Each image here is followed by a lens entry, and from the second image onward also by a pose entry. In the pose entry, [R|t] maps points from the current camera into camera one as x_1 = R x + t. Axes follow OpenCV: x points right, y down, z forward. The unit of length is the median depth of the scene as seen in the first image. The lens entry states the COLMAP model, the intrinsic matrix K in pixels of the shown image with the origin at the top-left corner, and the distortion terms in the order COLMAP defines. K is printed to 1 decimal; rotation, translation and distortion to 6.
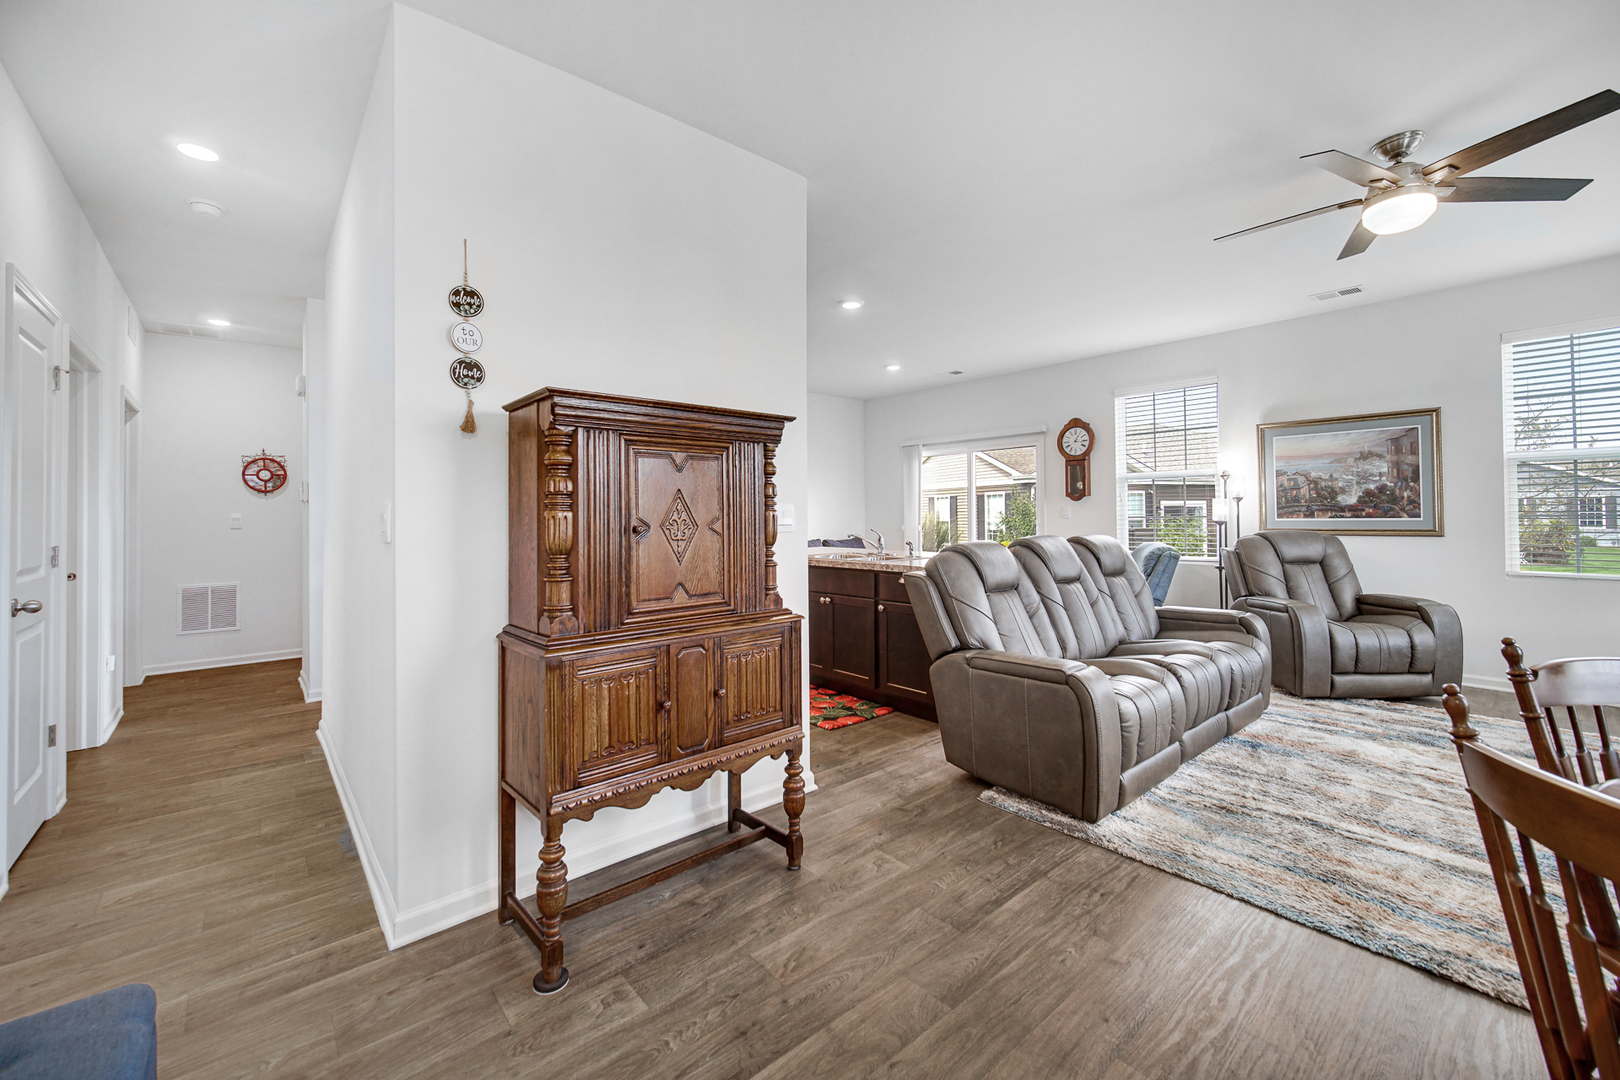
lens RADIAL K [[662.3, 0, 804.8], [0, 662.3, 509.5], [0, 0, 1]] dist [-0.003629, -0.000454]
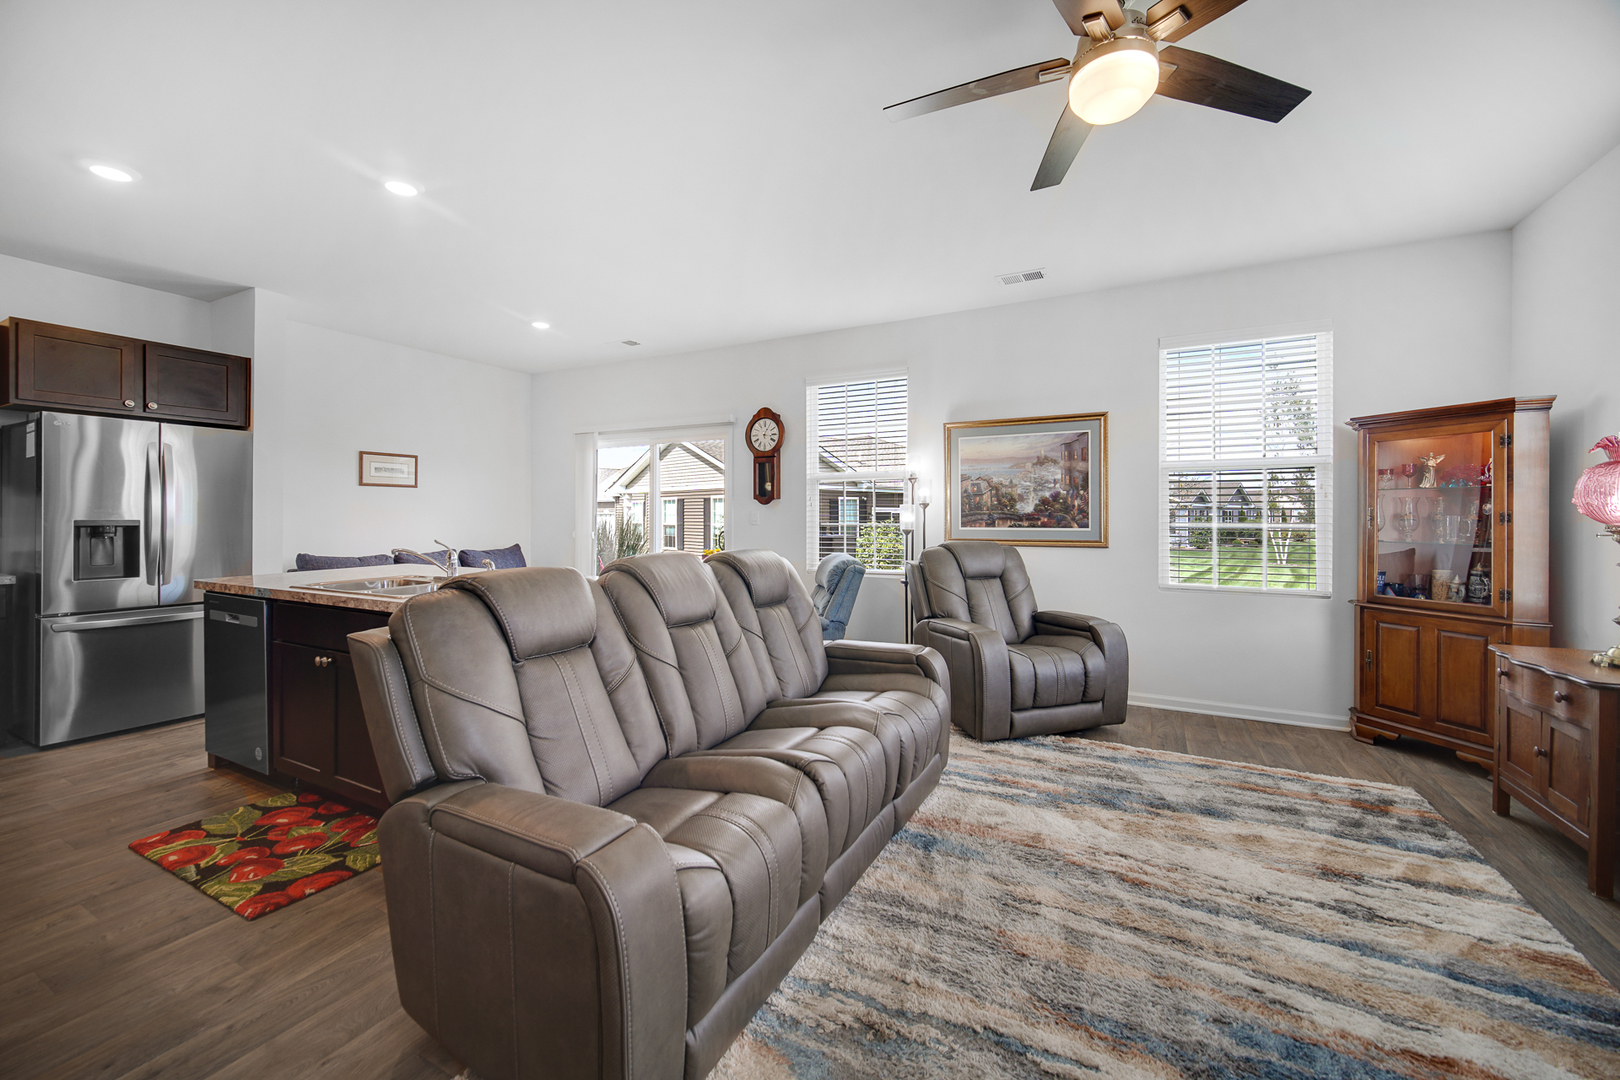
lens RADIAL K [[649.0, 0, 804.6], [0, 649.0, 515.3], [0, 0, 1]] dist [-0.001193, 0.000073]
pose [[0.929188, 0.012314, 0.369402, 0.217508], [-0.013808, 0.999904, 0.001401, -0.001554], [-0.369350, -0.006402, 0.929269, 0.294927]]
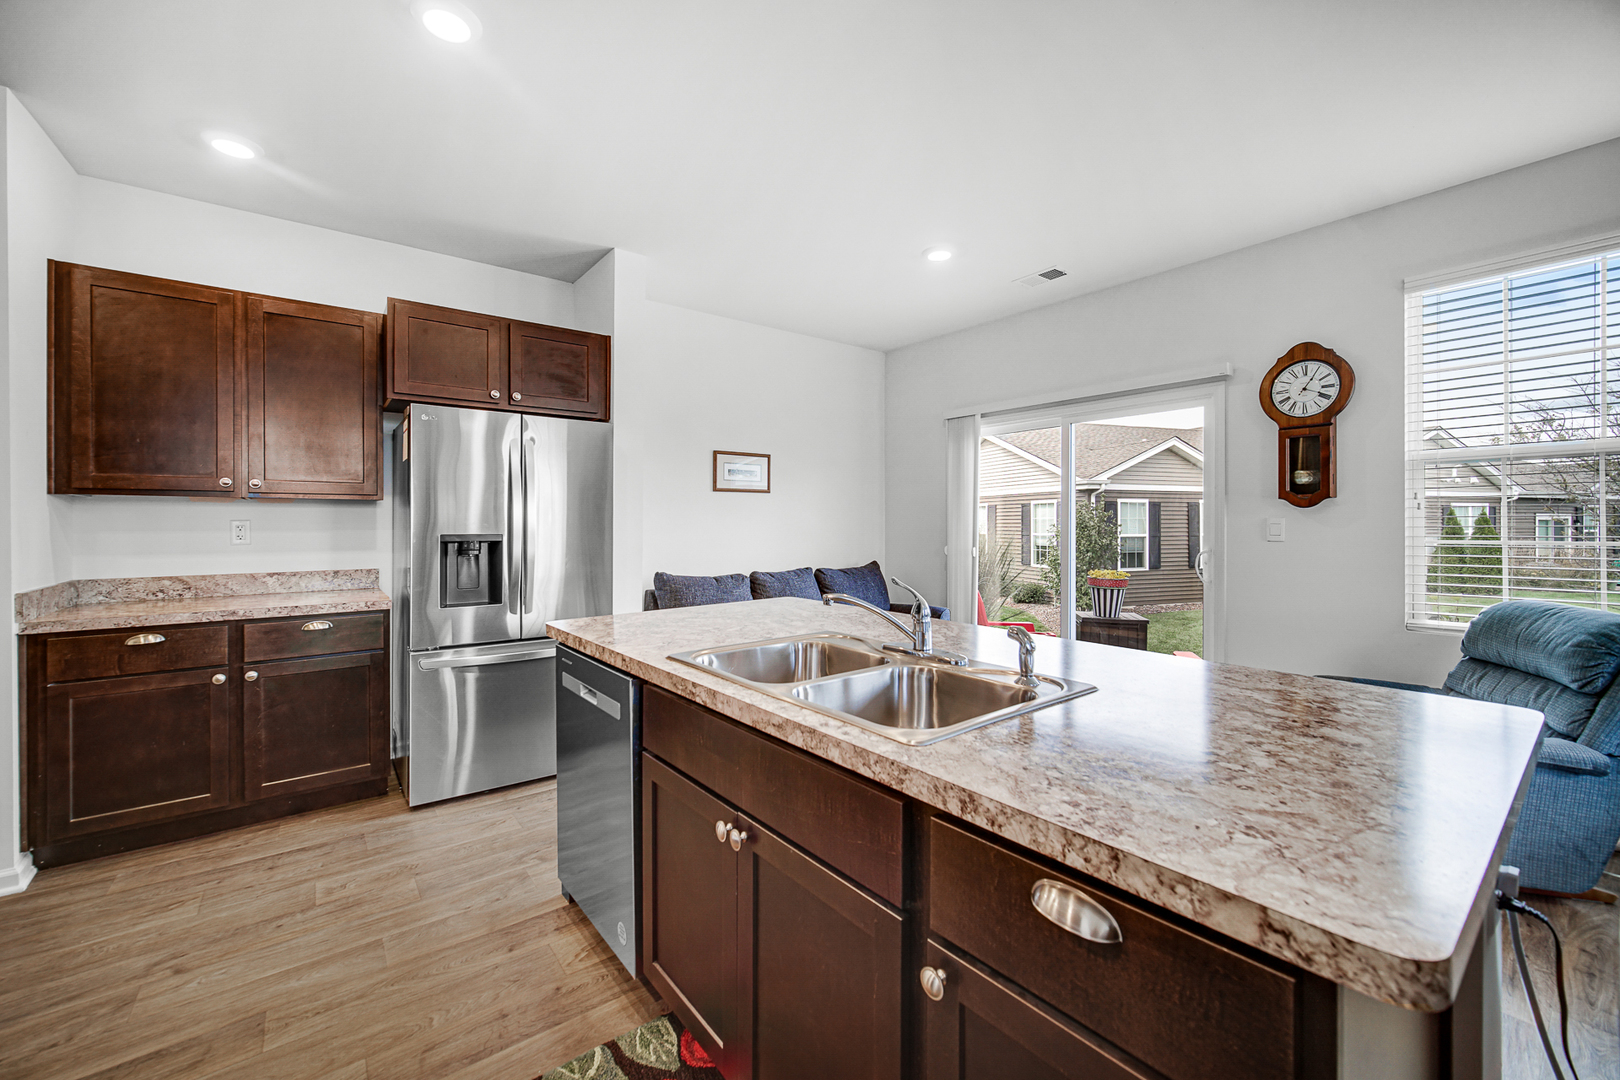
lens RADIAL K [[649.0, 0, 804.6], [0, 649.0, 515.3], [0, 0, 1]] dist [-0.001193, 0.000073]
pose [[0.999154, 0.008653, -0.040212, 0.073663], [-0.008859, 0.999949, -0.004950, -0.002139], [0.040167, 0.005302, 0.999179, 0.721910]]
